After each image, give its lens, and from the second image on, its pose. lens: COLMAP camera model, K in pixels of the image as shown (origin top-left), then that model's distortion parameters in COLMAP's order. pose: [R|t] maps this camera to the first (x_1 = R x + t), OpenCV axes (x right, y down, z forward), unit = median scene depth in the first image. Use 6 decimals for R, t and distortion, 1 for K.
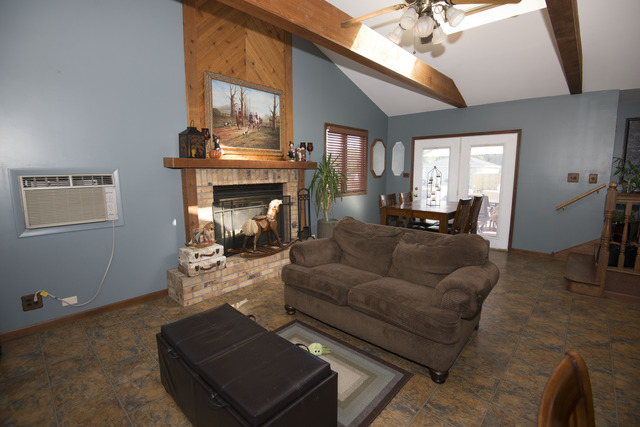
lens RADIAL K [[303.3, 0, 320.0], [0, 303.3, 213.5], [0, 0, 1]] dist [0.001112, -0.000319]
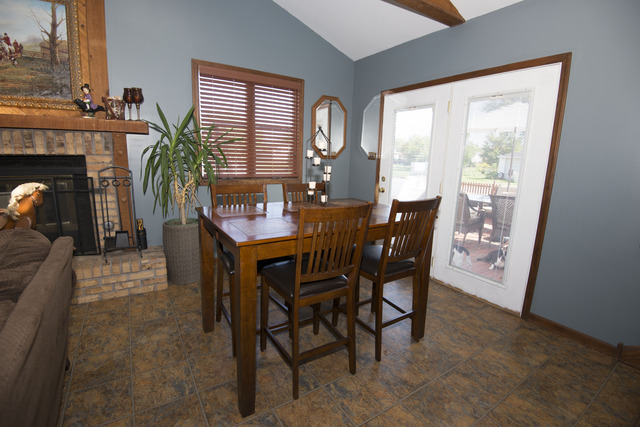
lens RADIAL K [[289.8, 0, 320.0], [0, 289.8, 213.5], [0, 0, 1]] dist [0.000488, -0.011466]
pose [[0.957808, 0.095881, -0.270946, 0.460646], [-0.078574, 0.994155, 0.074042, -0.058659], [0.276461, -0.049629, 0.959743, 0.514074]]
